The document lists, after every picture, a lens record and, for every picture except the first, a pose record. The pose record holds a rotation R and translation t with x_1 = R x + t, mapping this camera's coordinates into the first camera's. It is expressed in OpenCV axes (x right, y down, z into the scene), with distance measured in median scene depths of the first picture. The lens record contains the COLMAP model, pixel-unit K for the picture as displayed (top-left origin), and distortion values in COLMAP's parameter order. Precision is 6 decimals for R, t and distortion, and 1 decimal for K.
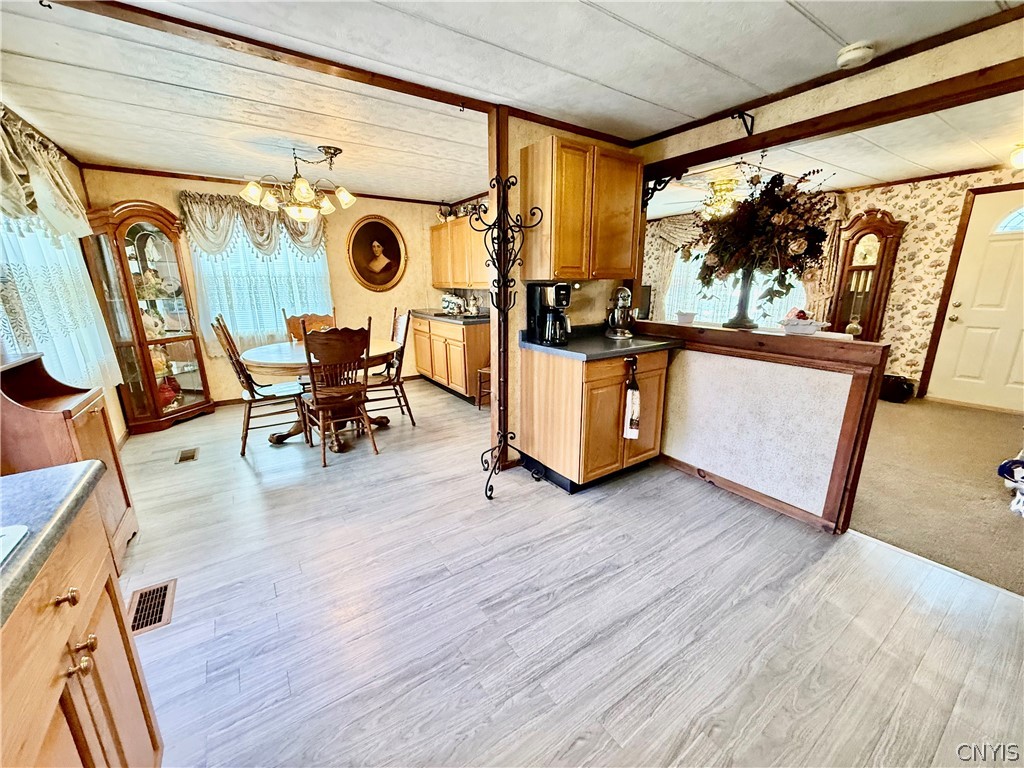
lens RADIAL K [[408.2, 0, 510.0], [0, 408.2, 386.3], [0, 0, 1]] dist [-0.000776, 0.000239]
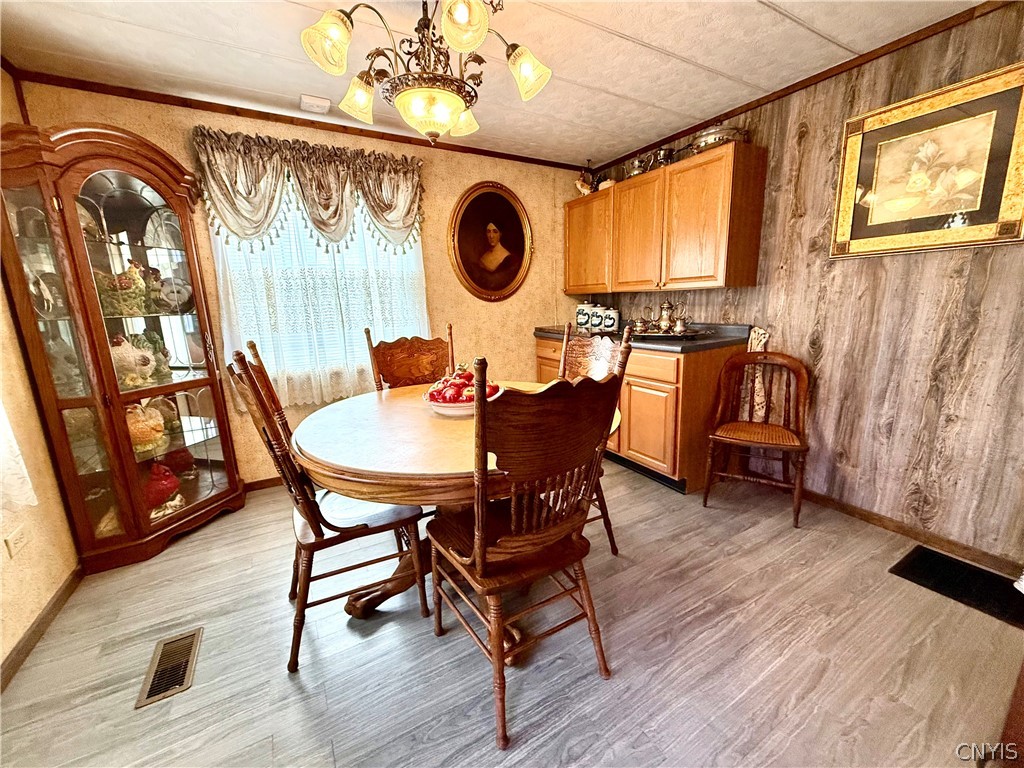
lens RADIAL K [[408.2, 0, 510.0], [0, 408.2, 386.3], [0, 0, 1]] dist [-0.000776, 0.000239]
pose [[0.997081, -0.007306, -0.076000, -0.428343], [0.003949, 0.999013, -0.044232, -0.117701], [0.076248, 0.043803, 0.996126, 0.629864]]
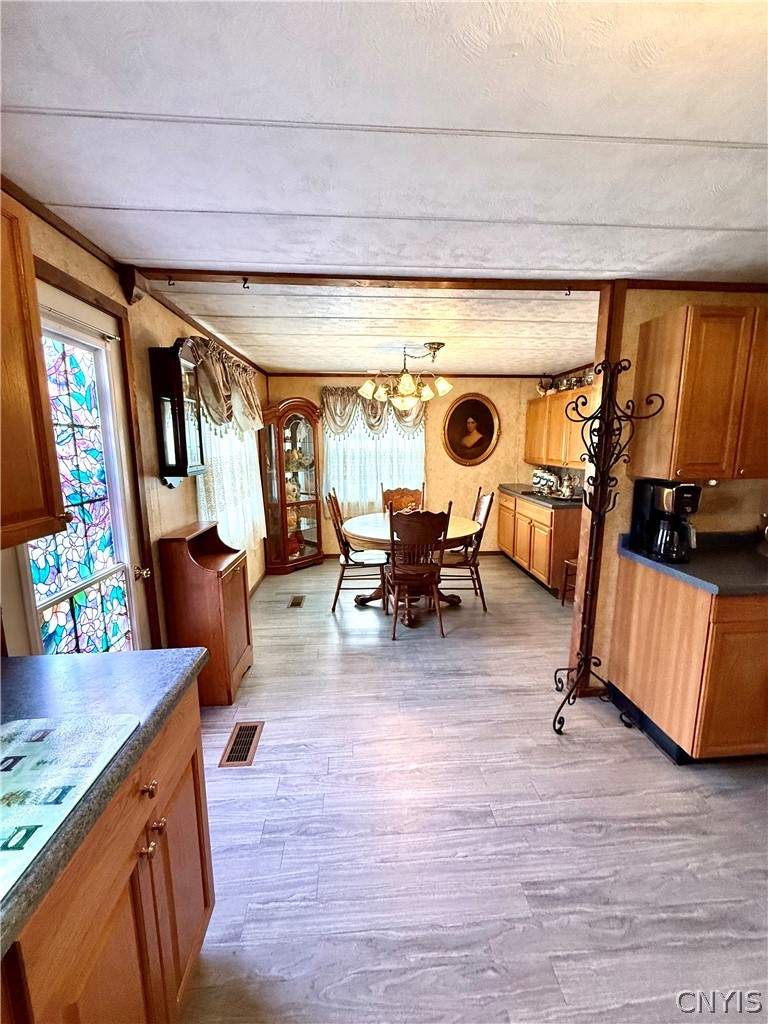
lens RADIAL K [[408.2, 0, 382.9], [0, 408.2, 510.6], [0, 0, 1]] dist [-0.000776, 0.000239]
pose [[0.864659, 0.083613, -0.495352, 0.013328], [-0.123858, 0.991094, -0.048908, -0.078650], [0.486852, 0.103642, 0.867314, 0.044525]]
